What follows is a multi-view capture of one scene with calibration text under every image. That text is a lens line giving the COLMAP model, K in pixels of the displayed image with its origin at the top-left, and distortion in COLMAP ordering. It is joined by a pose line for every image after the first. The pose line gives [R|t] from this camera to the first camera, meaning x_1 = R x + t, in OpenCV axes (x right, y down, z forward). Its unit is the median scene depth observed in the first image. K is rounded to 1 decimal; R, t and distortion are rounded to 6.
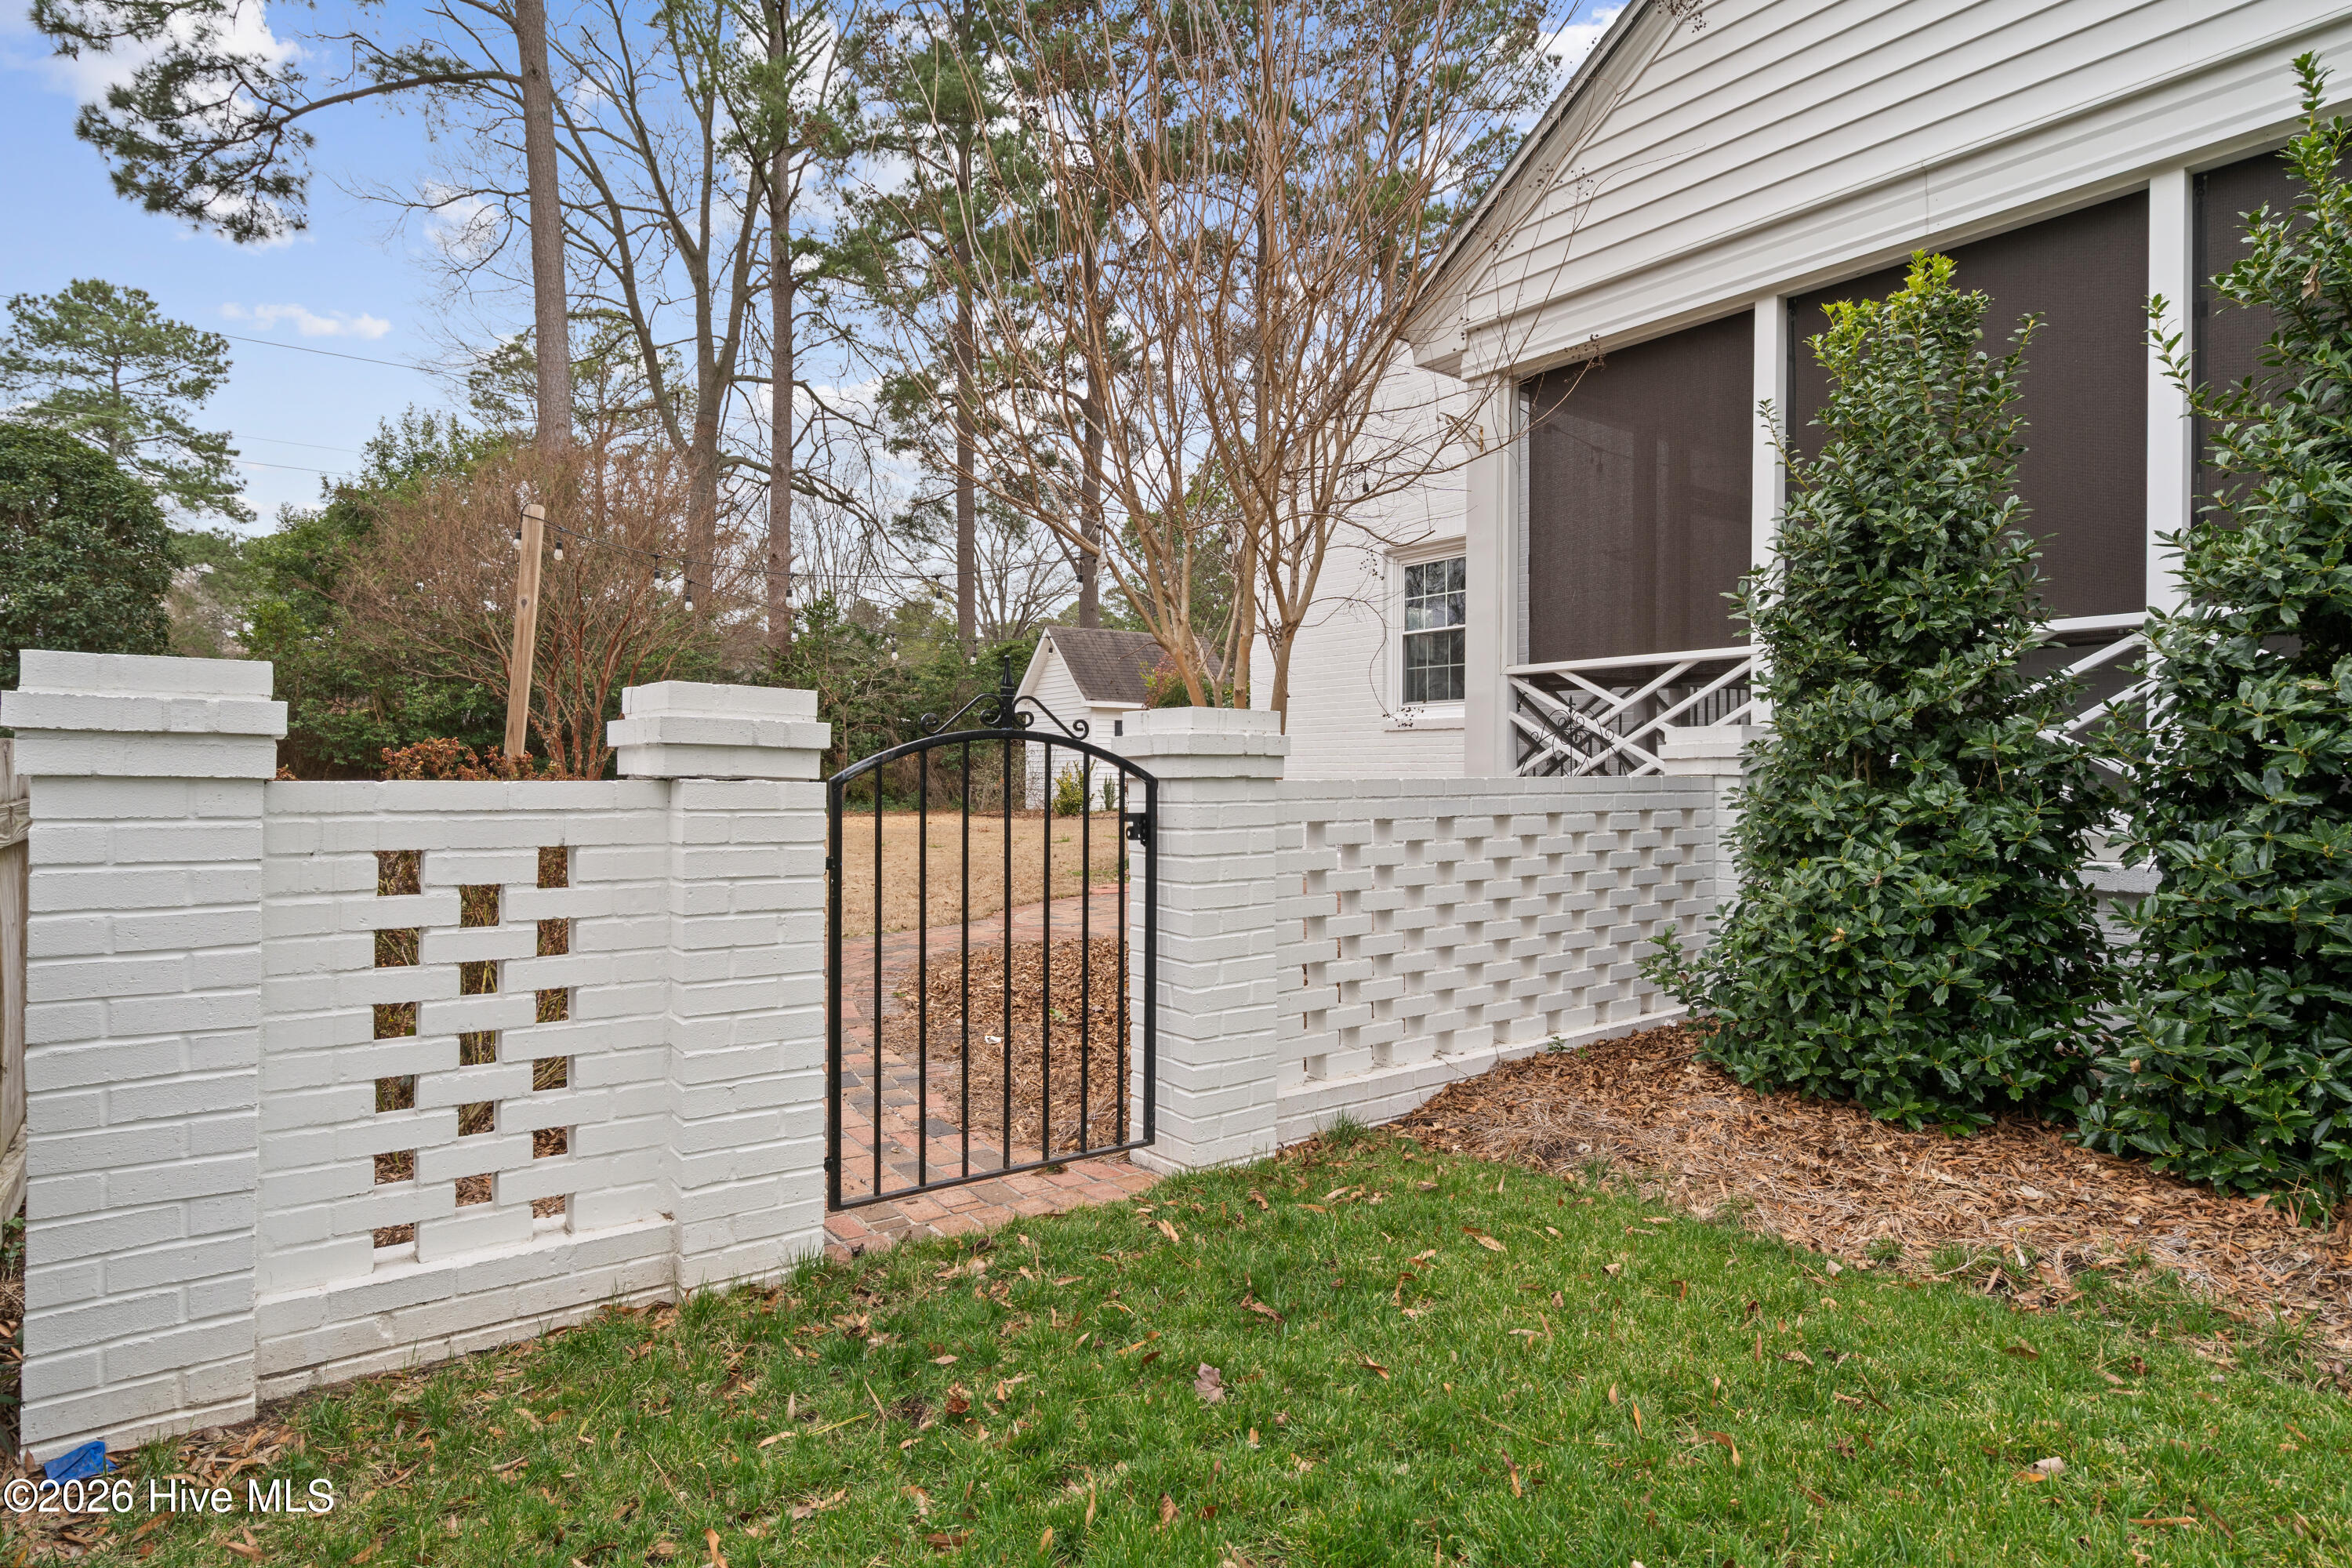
lens RADIAL K [[1227.0, 0, 1176.0], [0, 1227.0, 784.0], [0, 0, 1]] dist [0.004234, 0.001235]
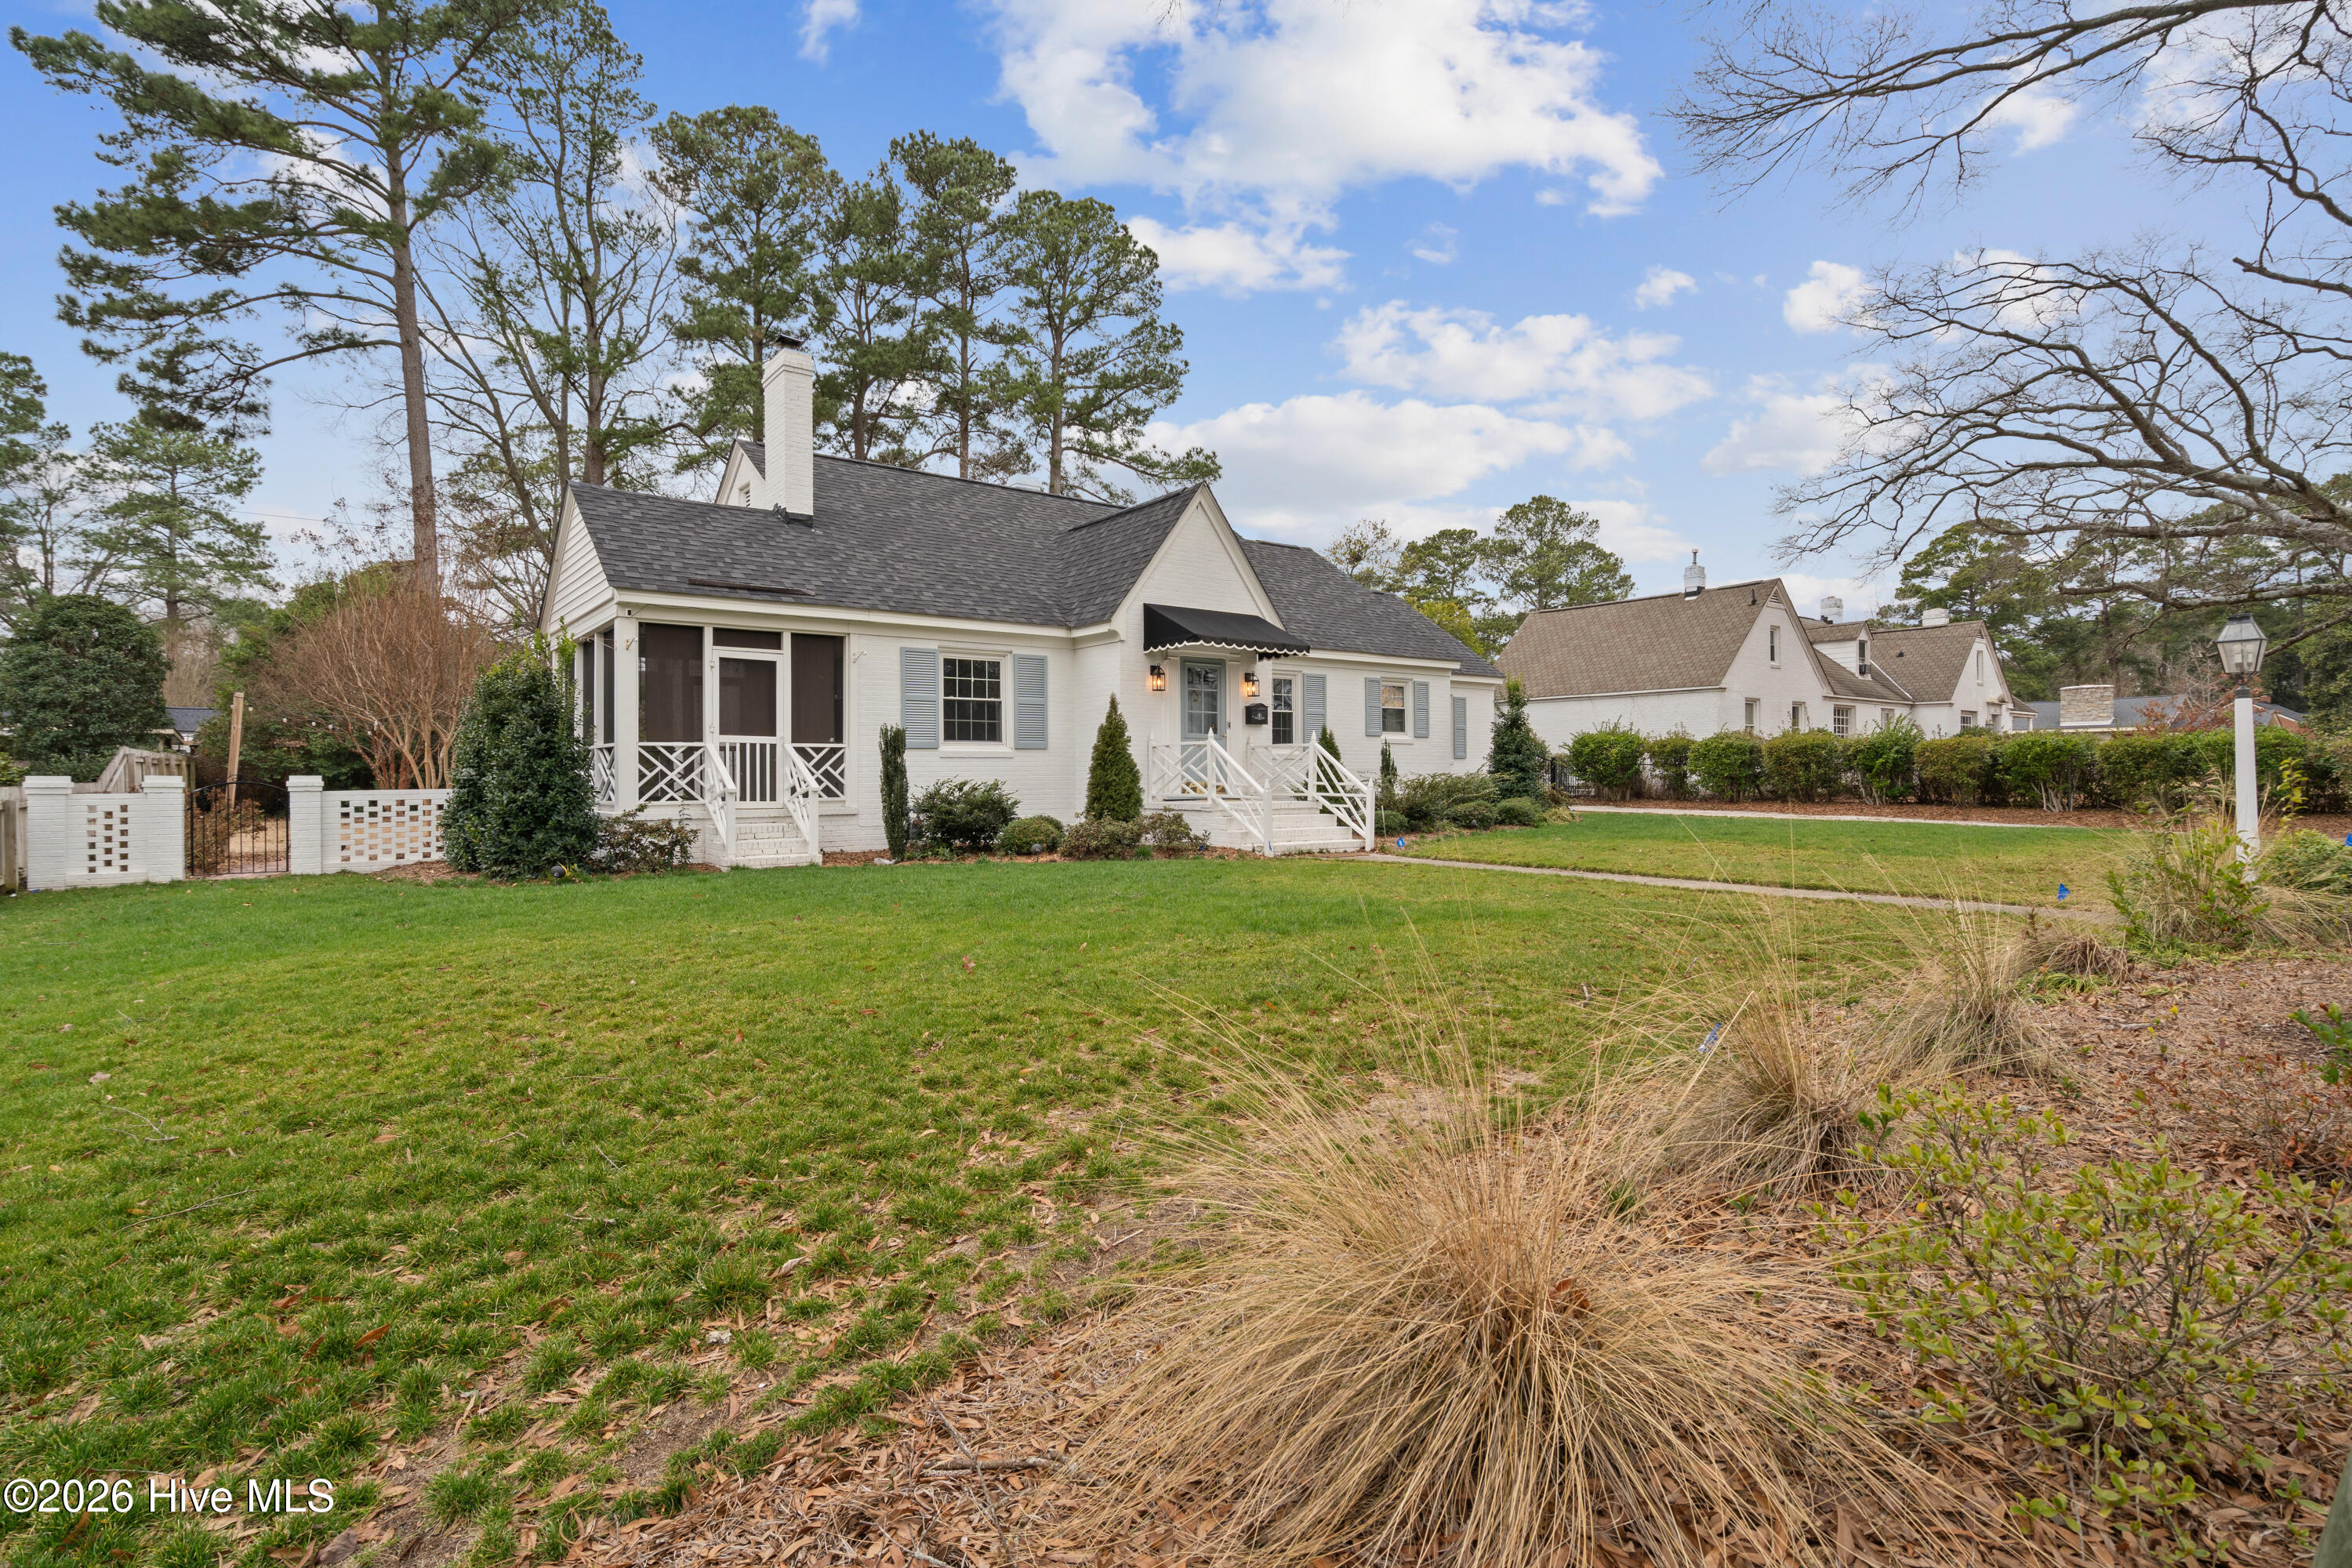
lens RADIAL K [[1116.1, 0, 1176.0], [0, 1116.1, 784.0], [0, 0, 1]] dist [-0.000188, 0.000310]
pose [[0.999912, -0.012080, 0.005514, 0.421768], [0.012094, 0.999924, -0.002480, 0.002419], [-0.005484, 0.002546, 0.999982, -0.408248]]
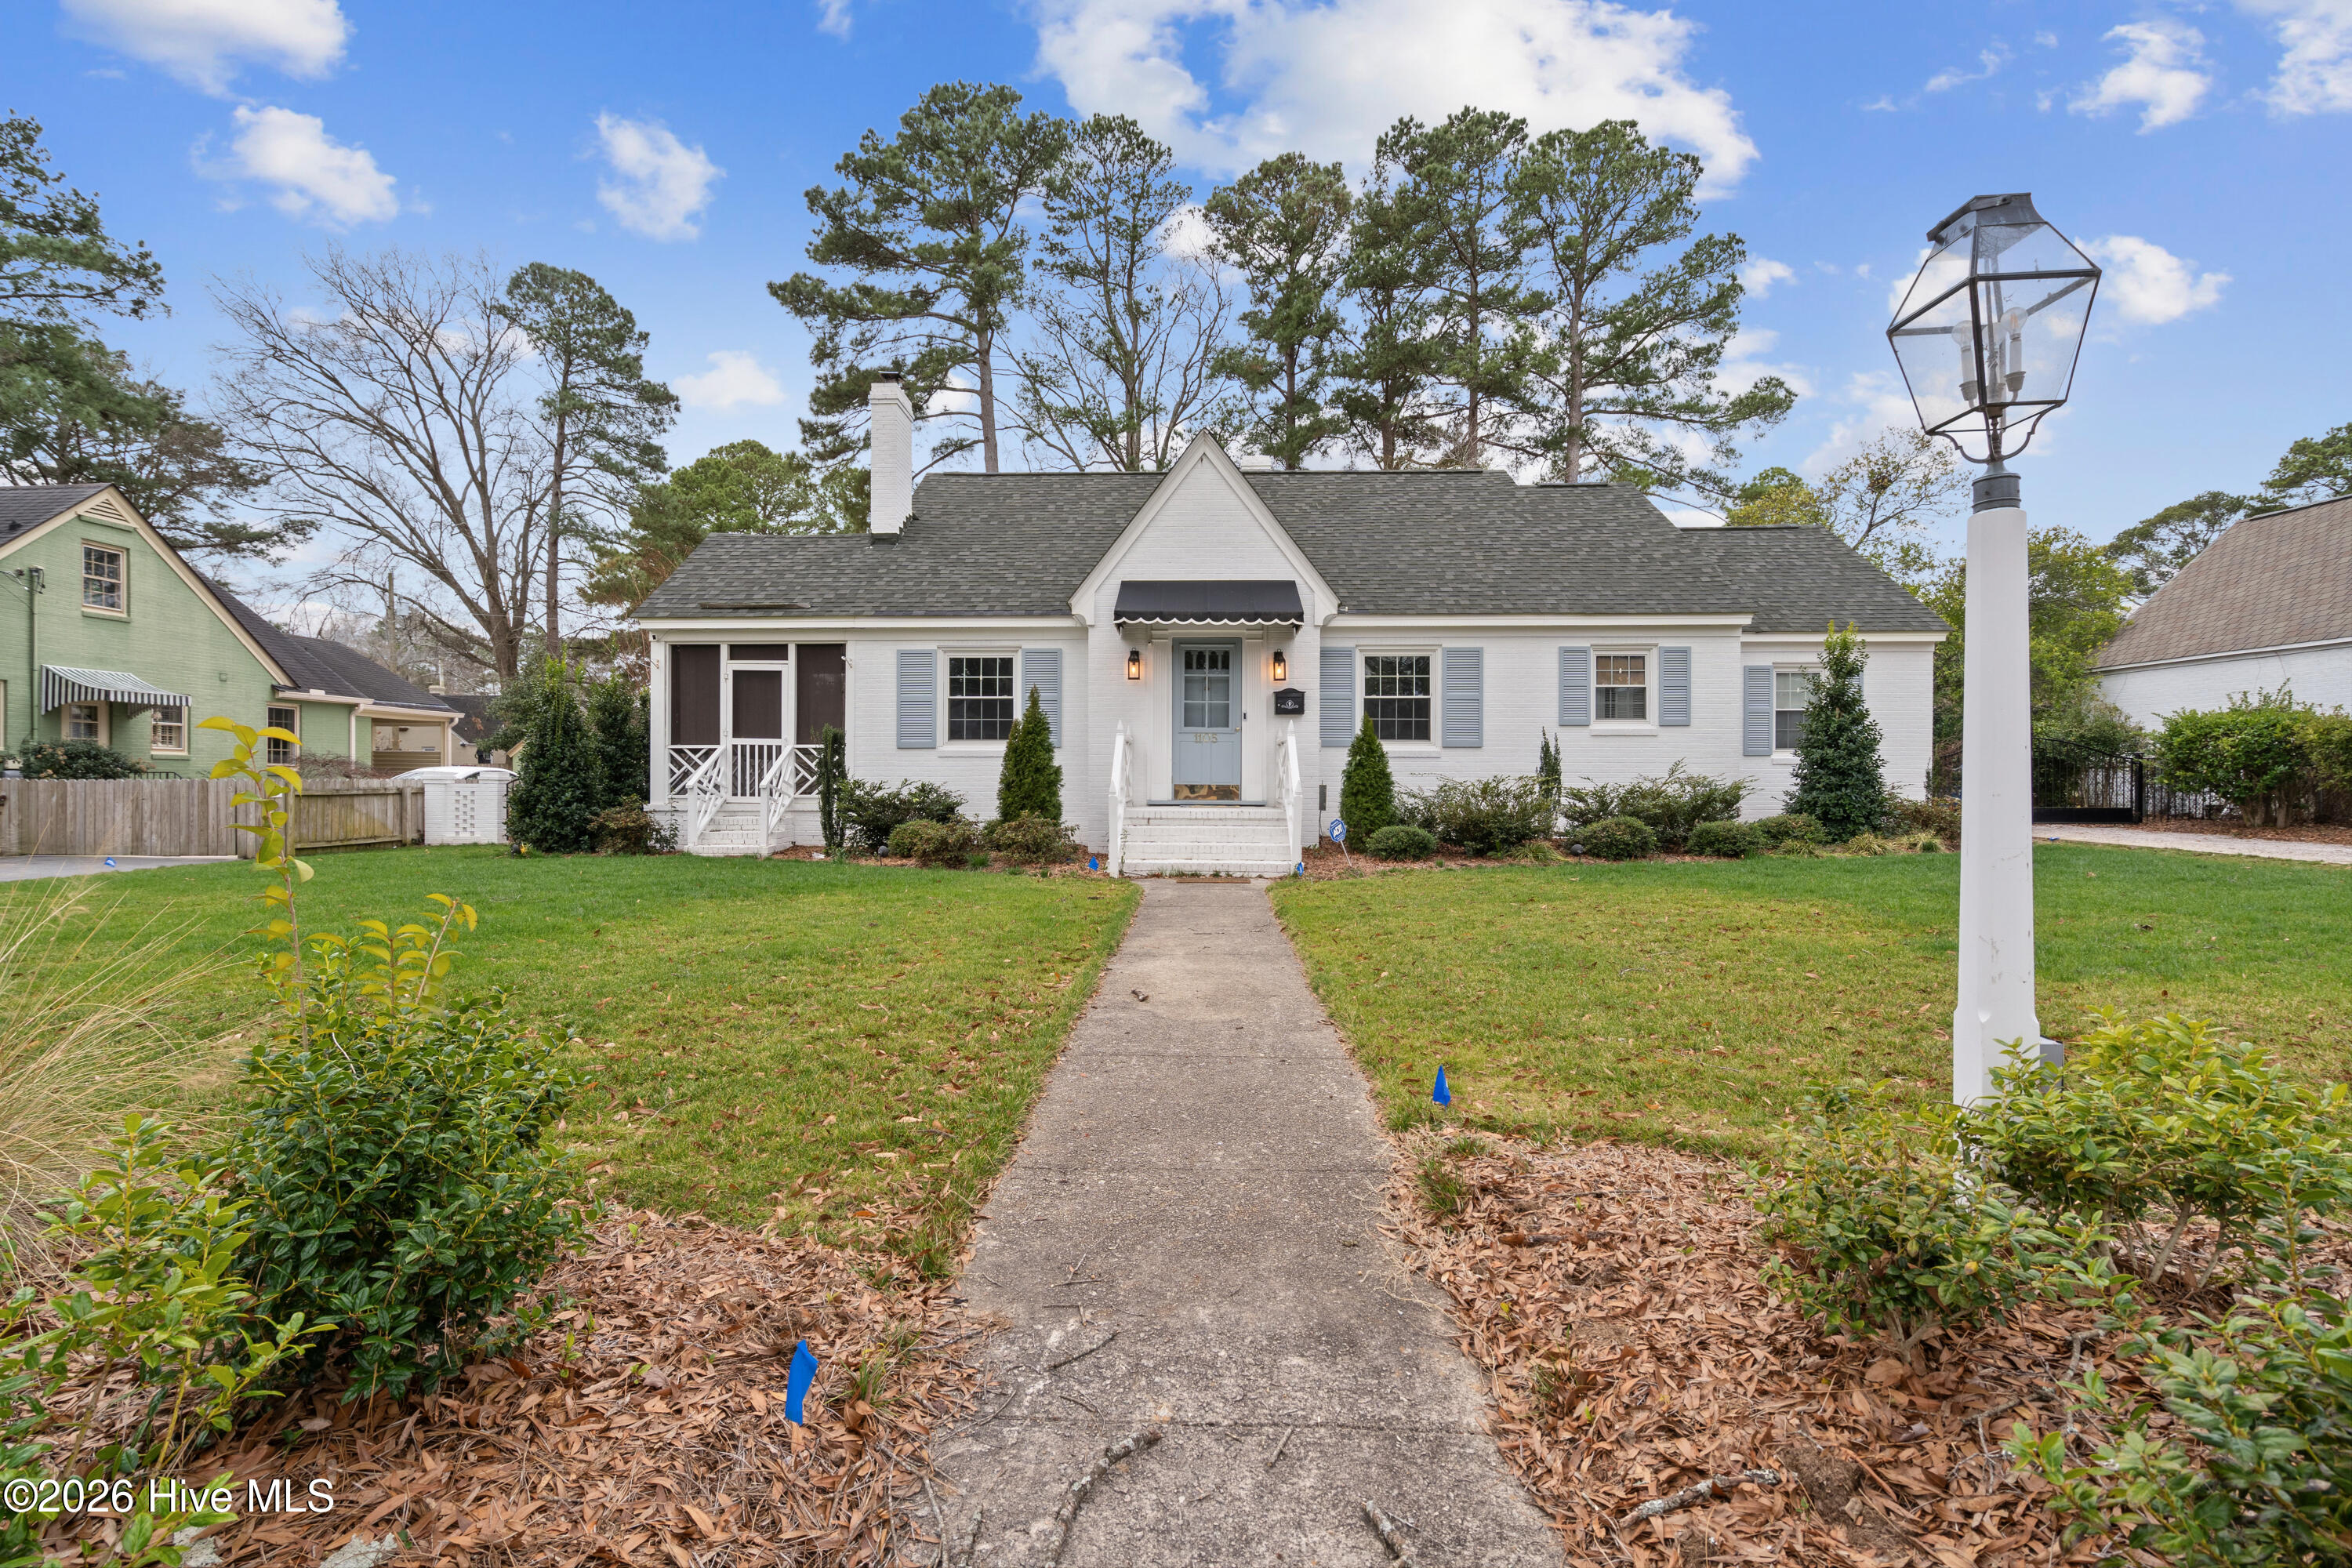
lens RADIAL K [[1072.8, 0, 1176.0], [0, 1072.8, 784.0], [0, 0, 1]] dist [-0.004050, -0.000290]
pose [[0.779225, -0.001642, -0.626742, 0.773325], [-0.003814, 0.999966, -0.007363, 0.003606], [0.626733, 0.008128, 0.779192, -0.170879]]
